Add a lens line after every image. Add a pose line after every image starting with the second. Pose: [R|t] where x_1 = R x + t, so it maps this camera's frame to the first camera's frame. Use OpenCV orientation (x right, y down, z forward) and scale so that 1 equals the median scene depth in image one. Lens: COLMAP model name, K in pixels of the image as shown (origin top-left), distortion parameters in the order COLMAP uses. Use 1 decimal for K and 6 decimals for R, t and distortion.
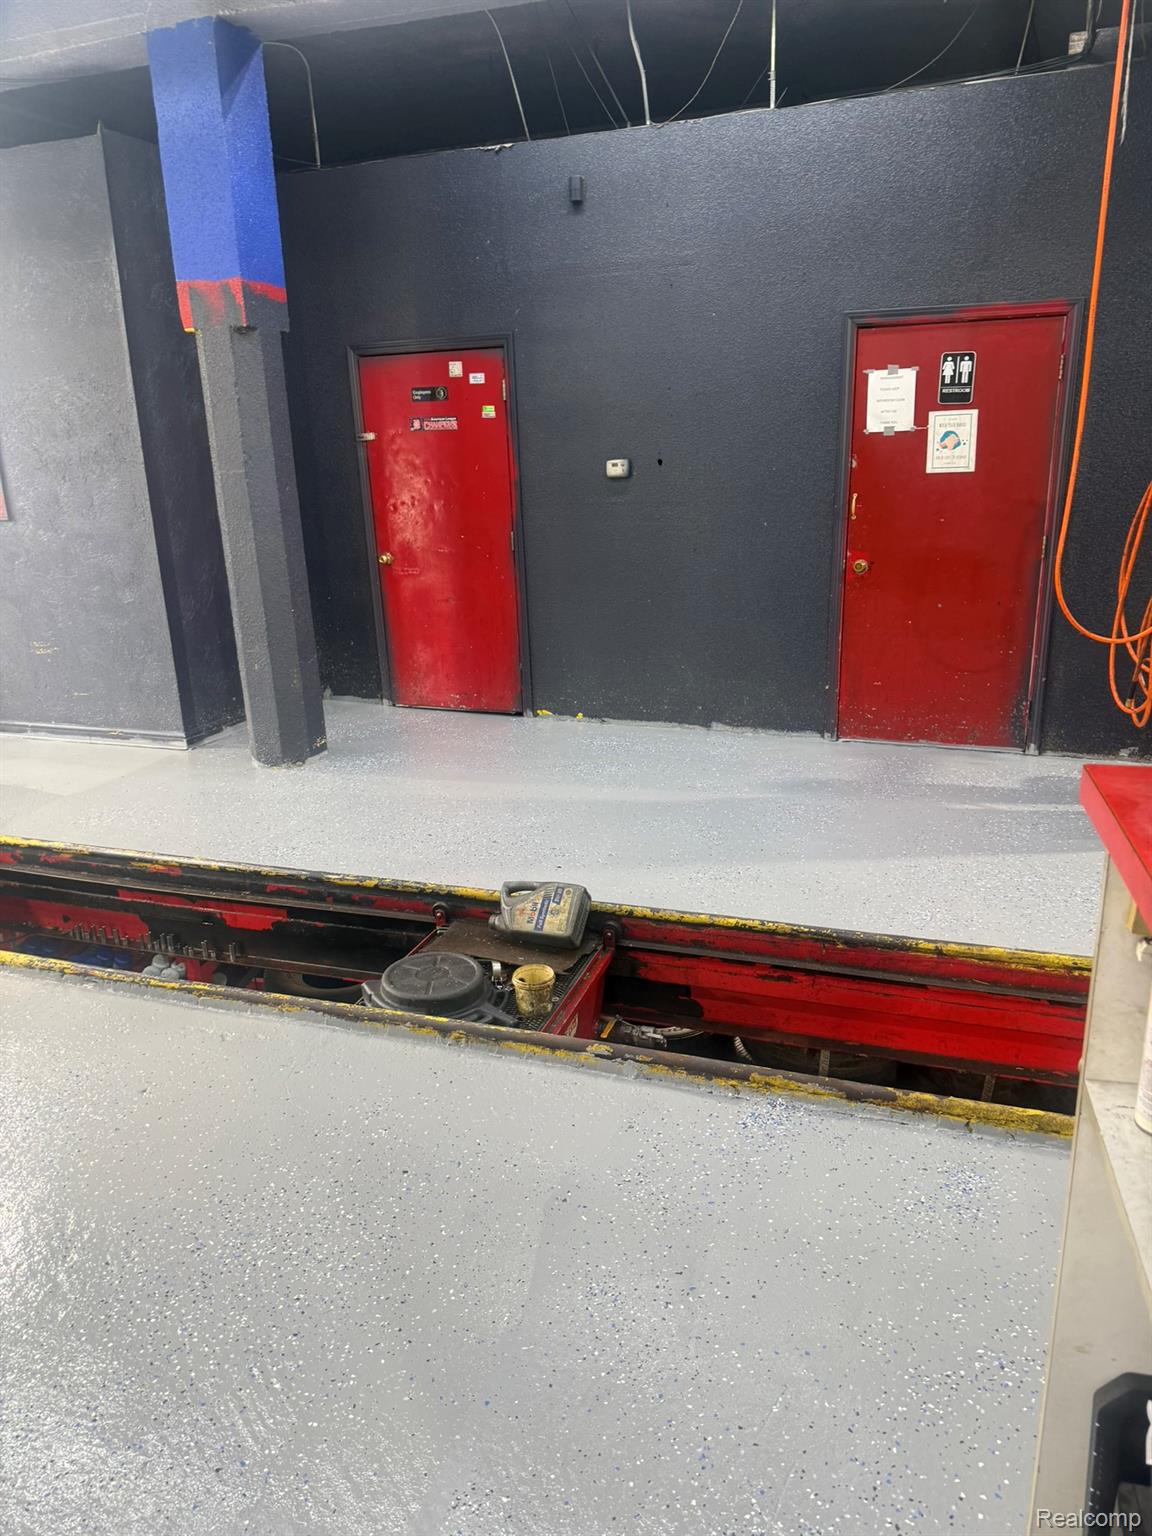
lens RADIAL K [[1070.8, 0, 635.1], [0, 1070.8, 767.5], [0, 0, 1]] dist [0.071783, -0.118657]
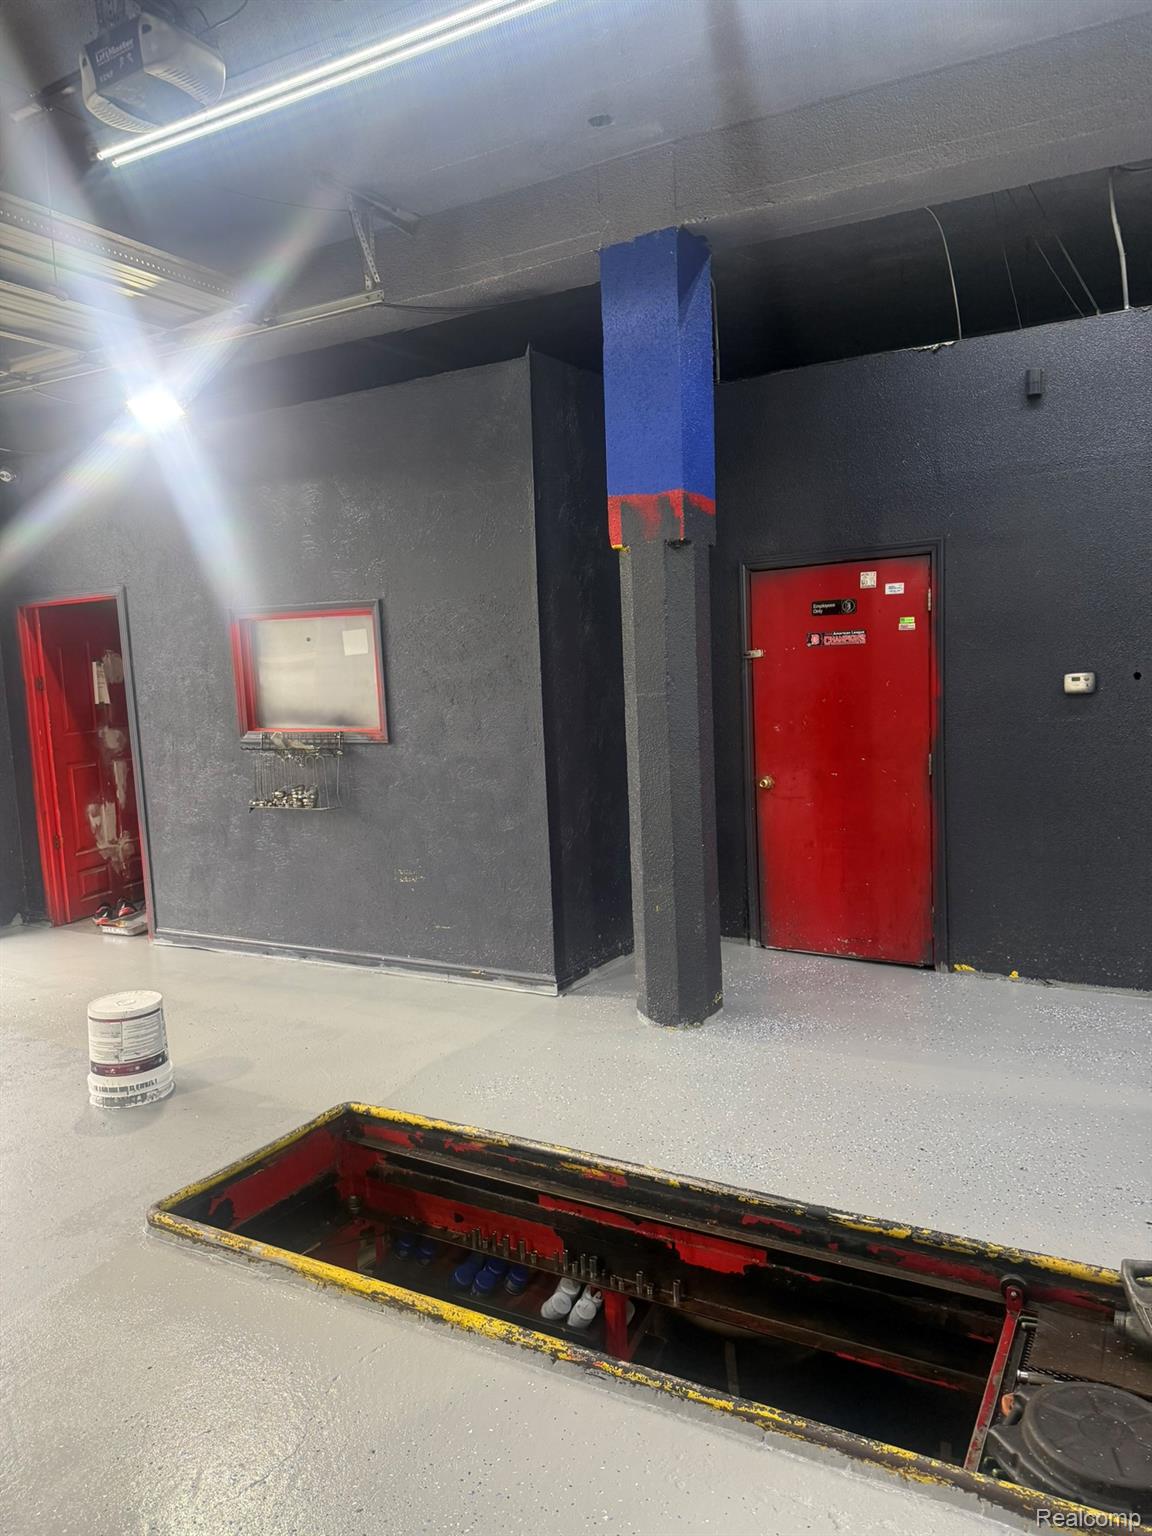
lens RADIAL K [[1093.2, 0, 647.8], [0, 1093.2, 768.0], [0, 0, 1]] dist [0.129087, -0.263272]
pose [[0.981751, 0.005339, -0.190098, -0.195511], [-0.041323, 0.981712, -0.185835, -0.040848], [0.185629, 0.190299, 0.964017, 0.123725]]
